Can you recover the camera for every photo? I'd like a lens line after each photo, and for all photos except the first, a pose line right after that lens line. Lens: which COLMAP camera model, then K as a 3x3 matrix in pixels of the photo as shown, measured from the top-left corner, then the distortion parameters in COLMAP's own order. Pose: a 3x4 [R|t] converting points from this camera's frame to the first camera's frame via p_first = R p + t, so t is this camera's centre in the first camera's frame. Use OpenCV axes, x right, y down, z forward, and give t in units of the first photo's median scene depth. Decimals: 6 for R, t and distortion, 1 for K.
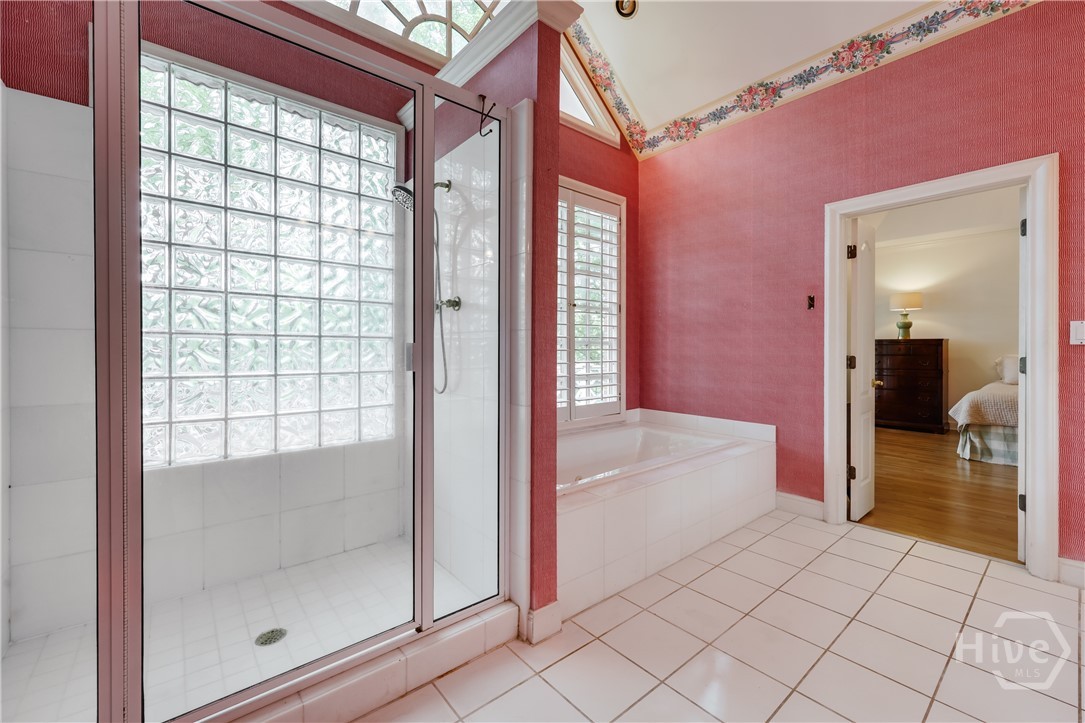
lens RADIAL K [[444.6, 0, 546.5], [0, 444.6, 354.5], [0, 0, 1]] dist [0.000325, 0.000209]
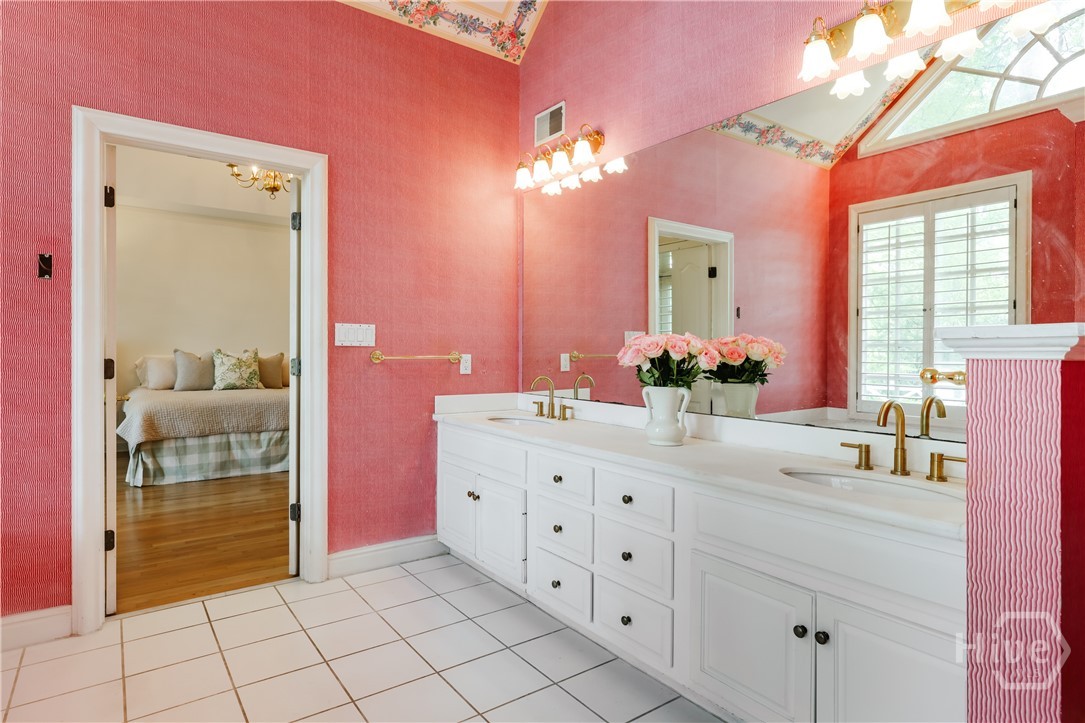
lens RADIAL K [[608.4, 0, 547.4], [0, 608.4, 357.7], [0, 0, 1]] dist [0.002689, -0.000800]
pose [[0.061847, -0.009046, 0.998045, -0.166464], [0.003874, 0.999954, 0.008824, -0.003861], [-0.998078, 0.003321, 0.061879, 0.343263]]
